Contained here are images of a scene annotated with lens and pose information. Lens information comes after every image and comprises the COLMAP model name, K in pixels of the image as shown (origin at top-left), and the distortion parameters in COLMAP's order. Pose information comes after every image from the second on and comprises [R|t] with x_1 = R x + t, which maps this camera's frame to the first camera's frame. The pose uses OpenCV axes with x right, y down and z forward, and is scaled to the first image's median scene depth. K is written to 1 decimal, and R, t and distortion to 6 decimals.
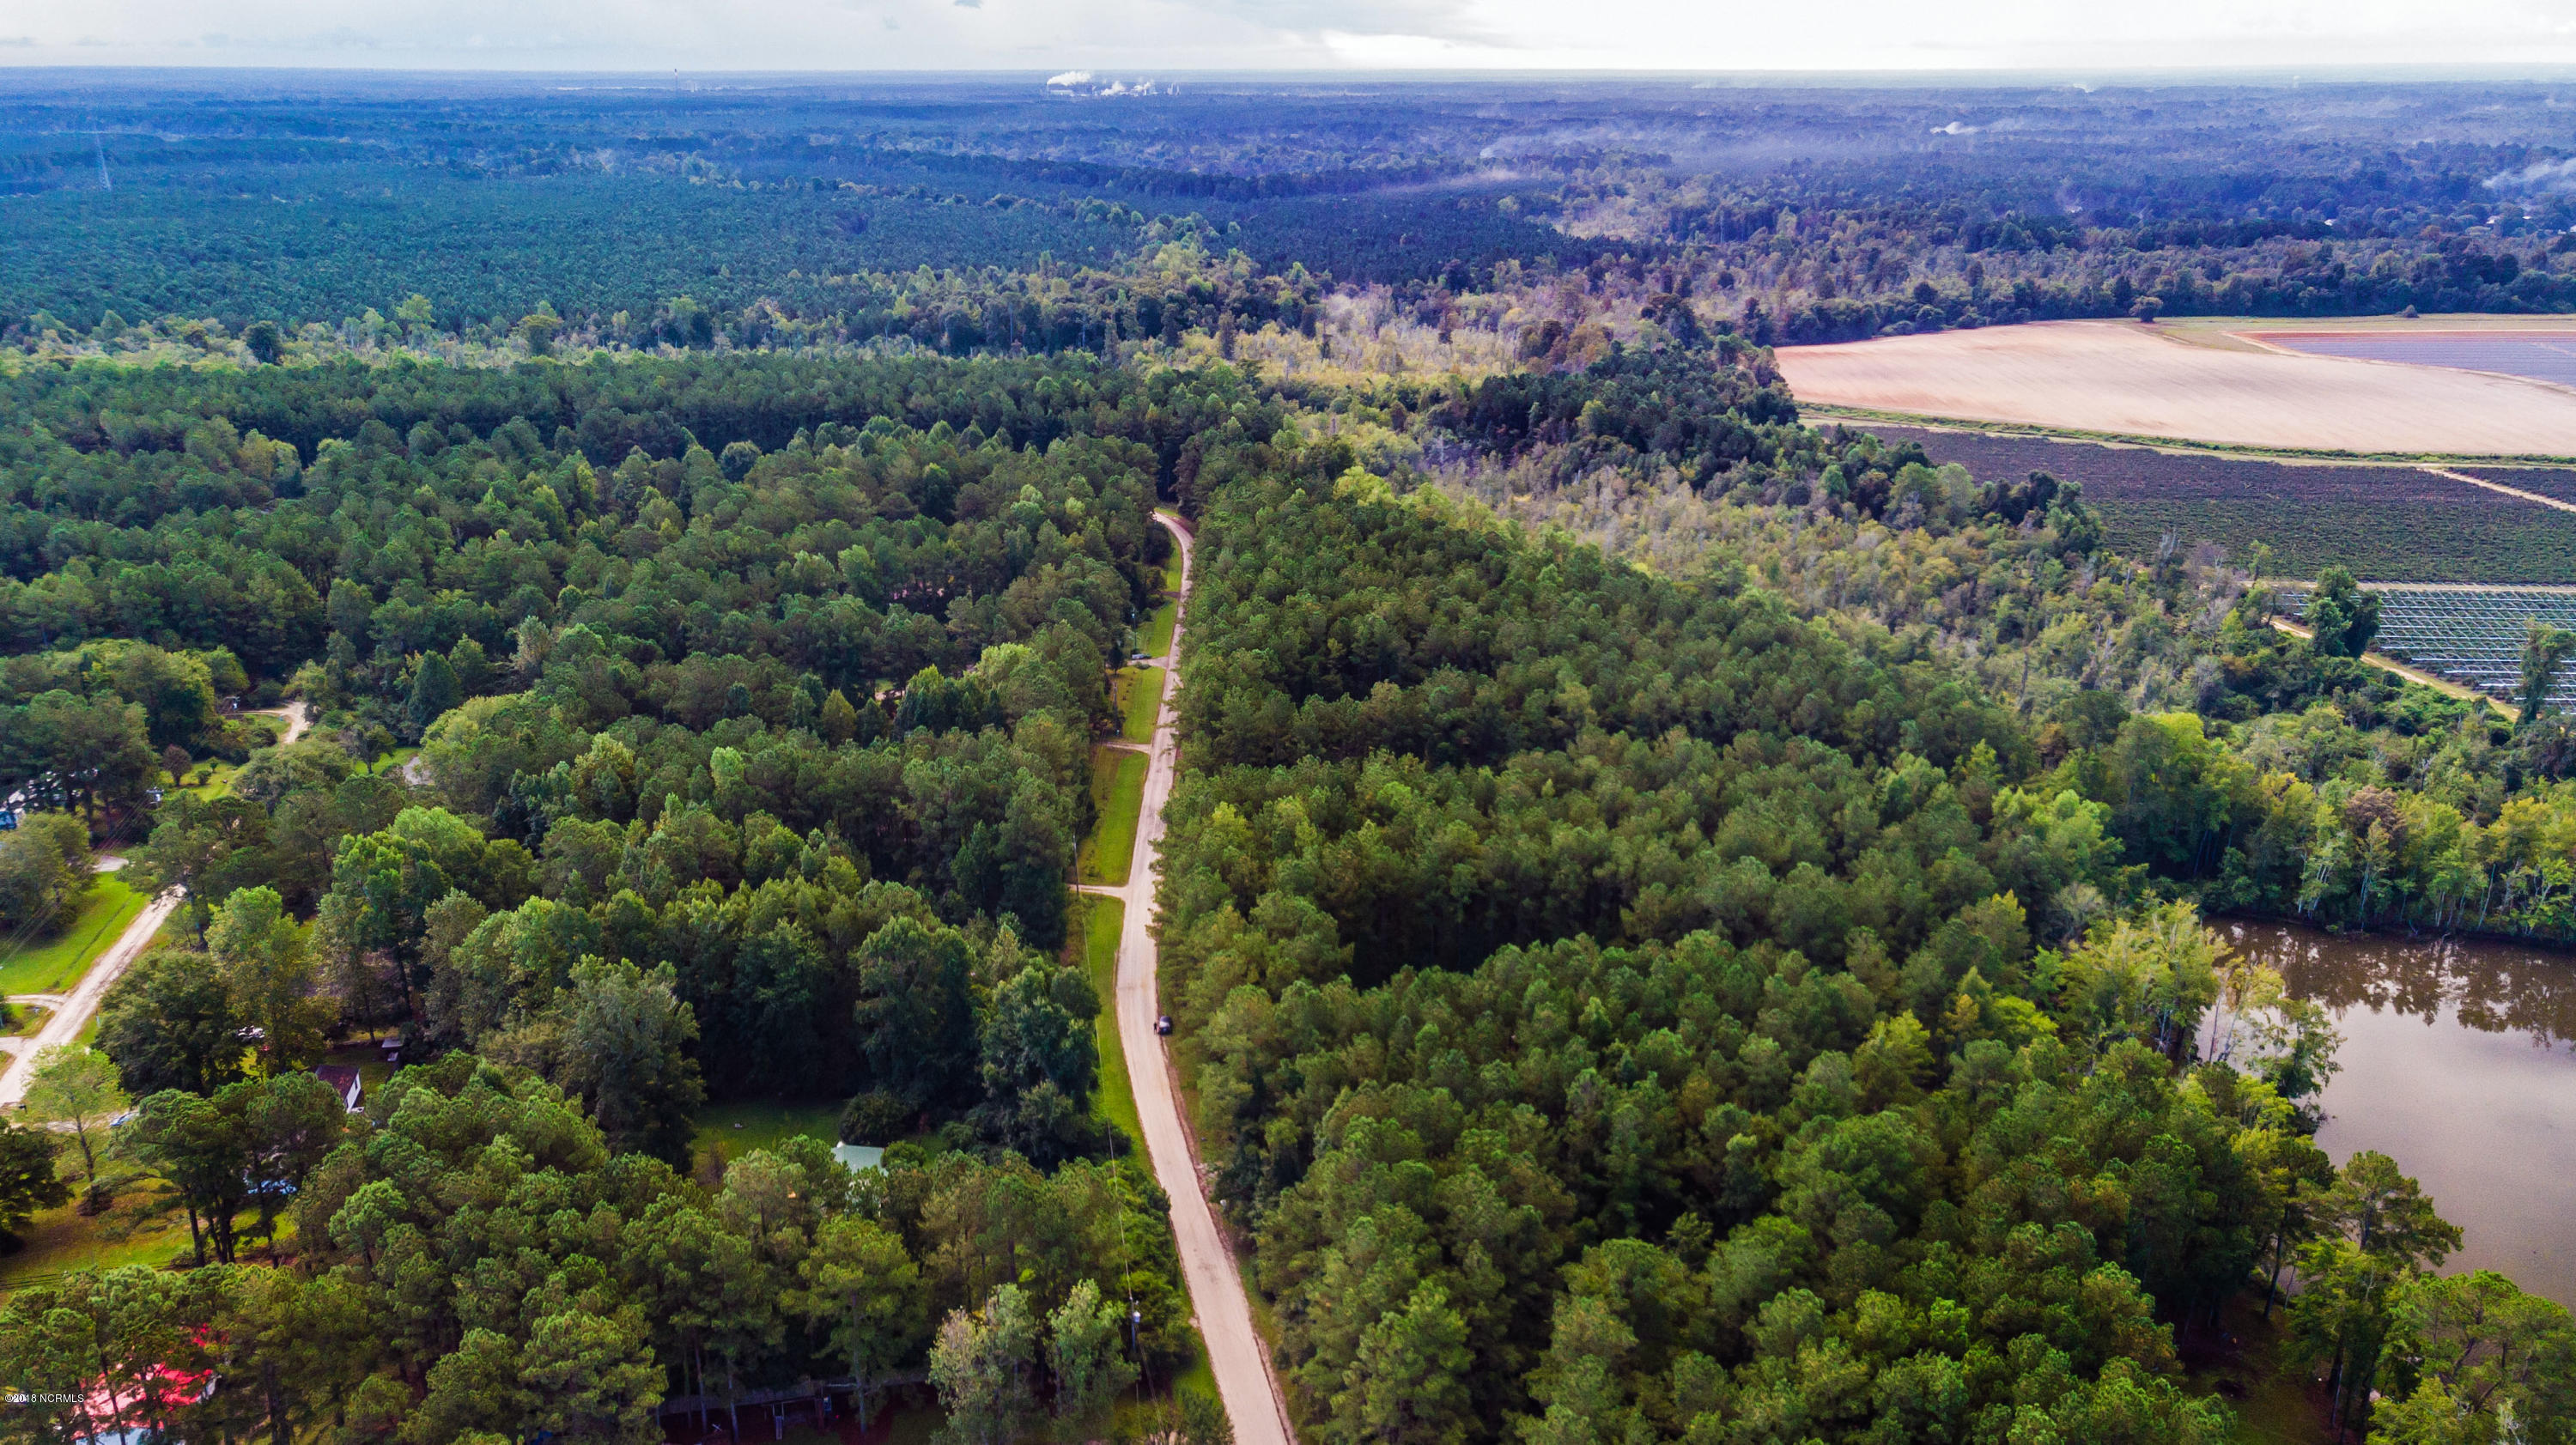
lens RADIAL K [[1913.2, 0, 1288.0], [0, 1913.2, 722.5], [0, 0, 1]] dist [-0.001643, 0.060512]
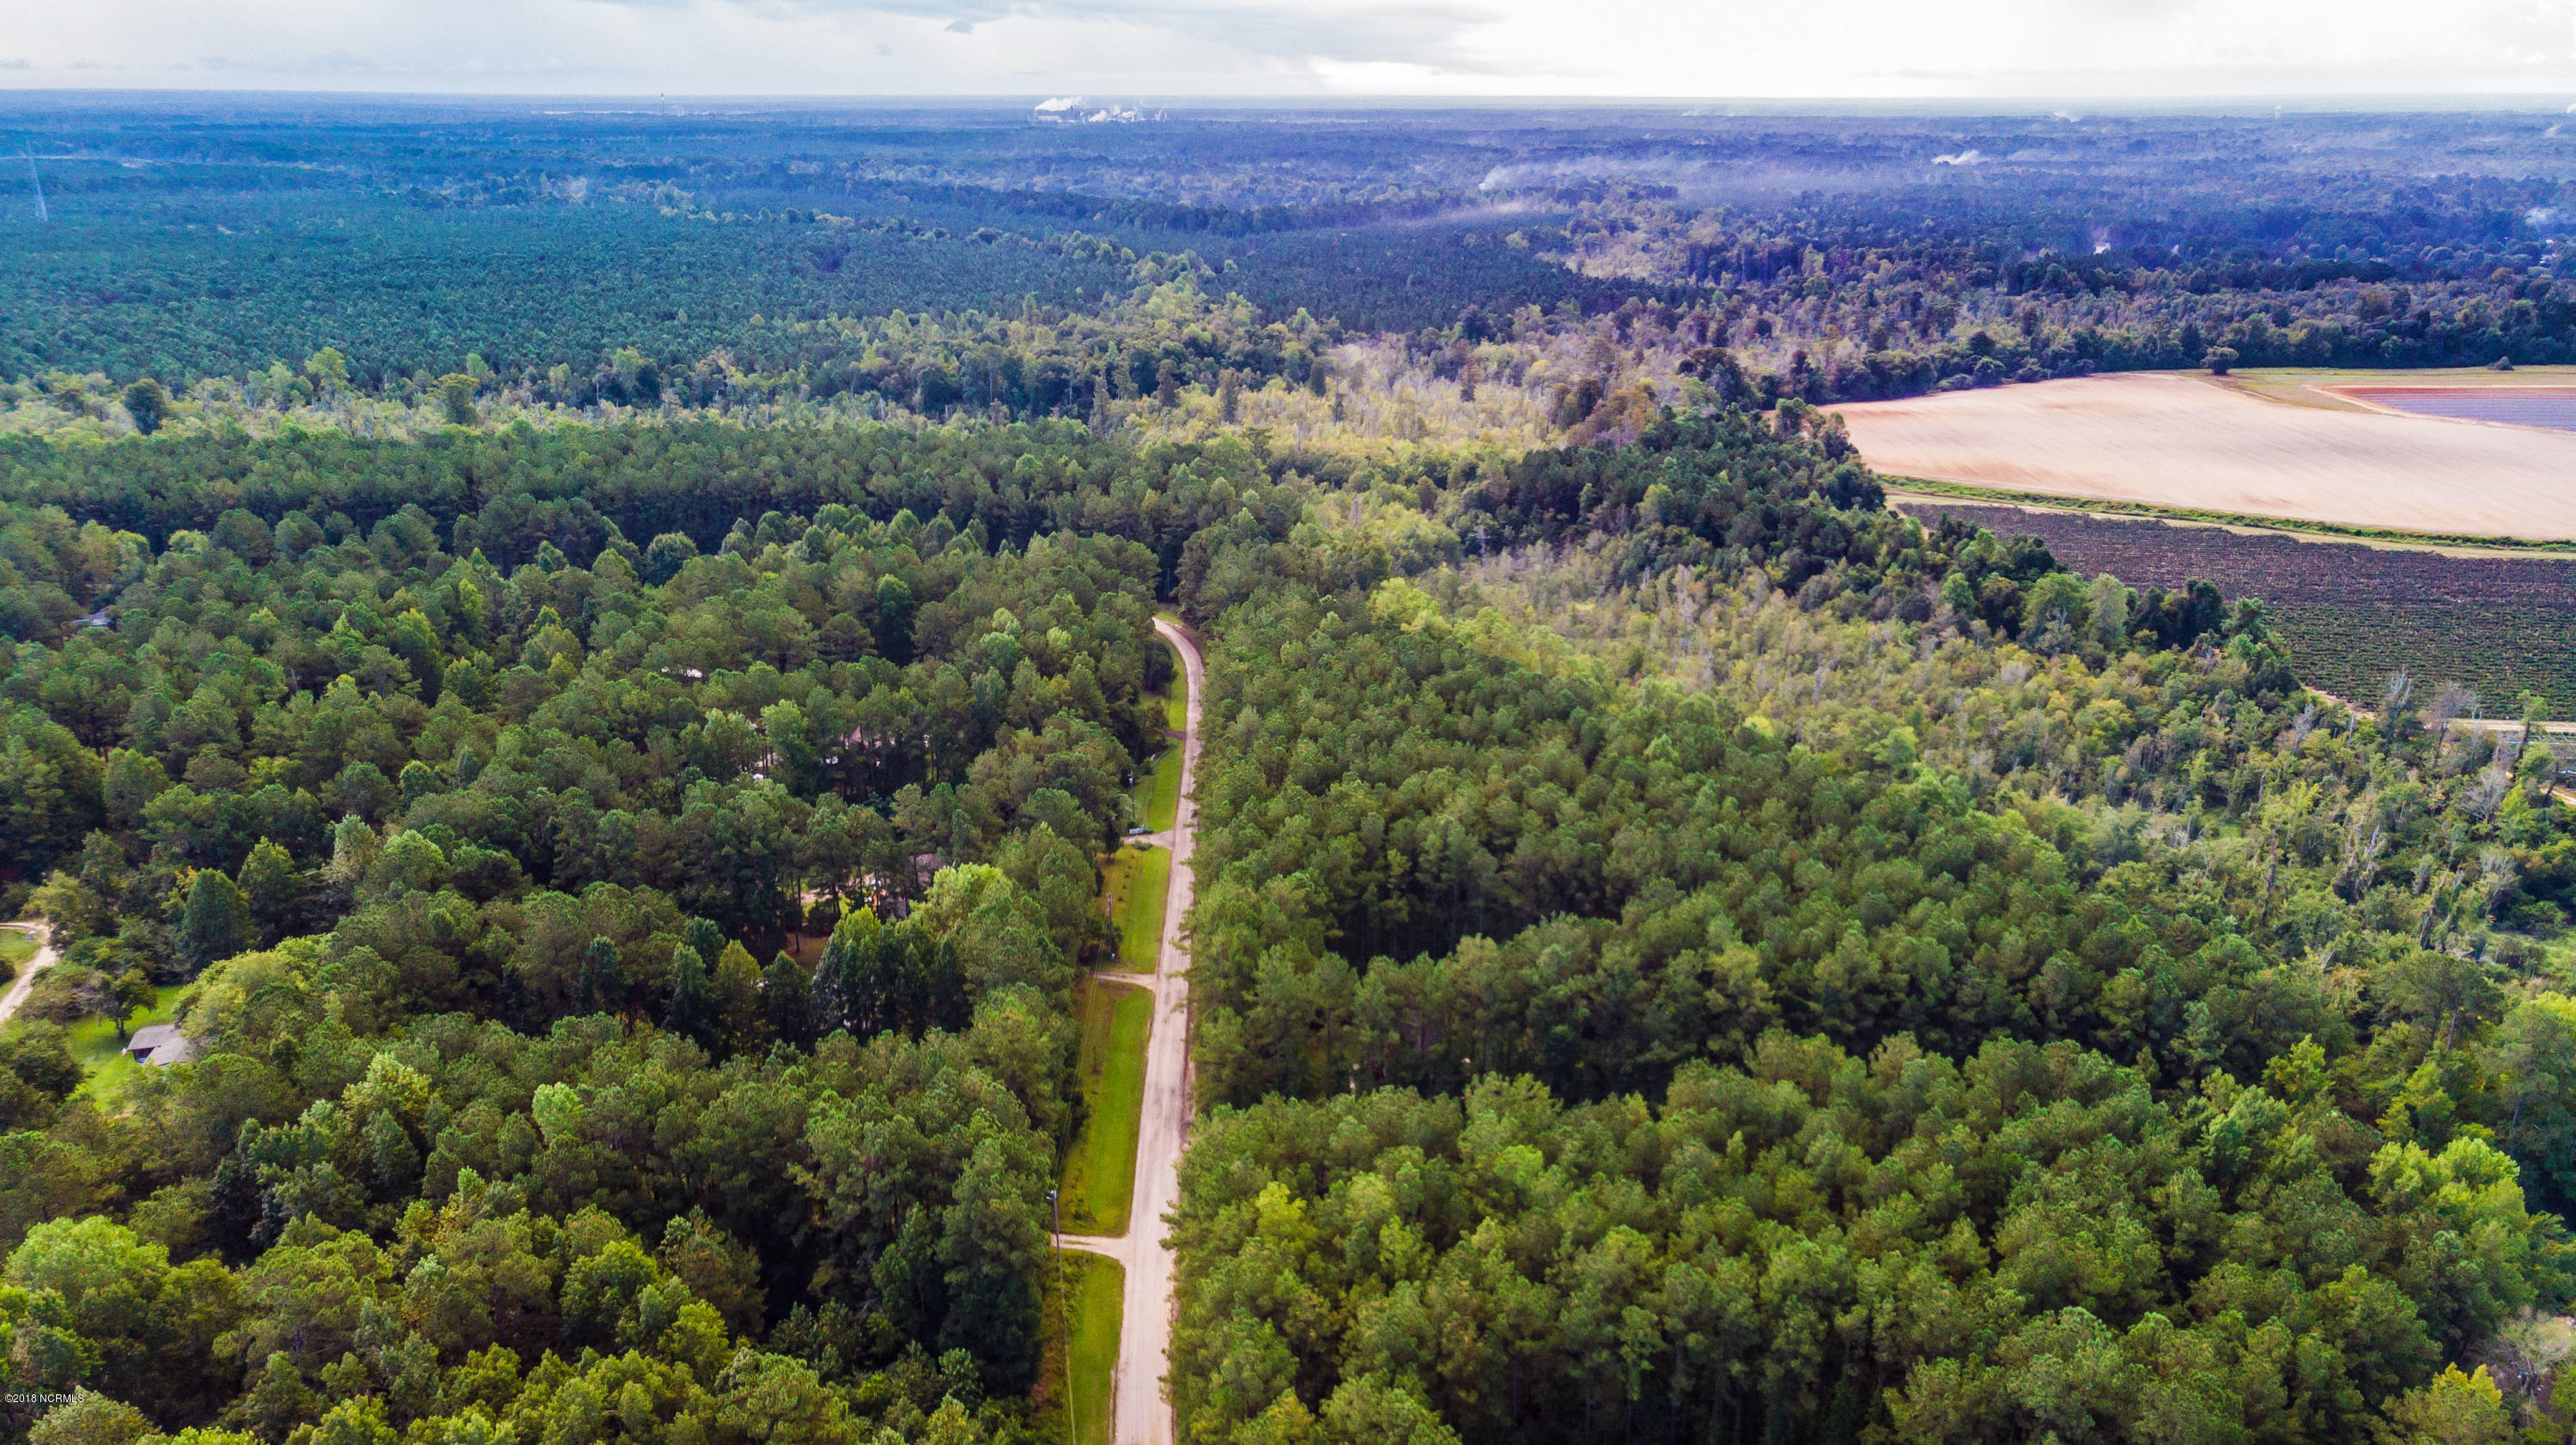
lens RADIAL K [[1930.8, 0, 1288.0], [0, 1930.8, 722.5], [0, 0, 1]] dist [-0.000976, 0.067746]
pose [[0.999980, 0.001051, 0.006273, -0.012926], [-0.000954, 0.999880, -0.015489, -0.044453], [-0.006288, 0.015482, 0.999860, 0.120725]]
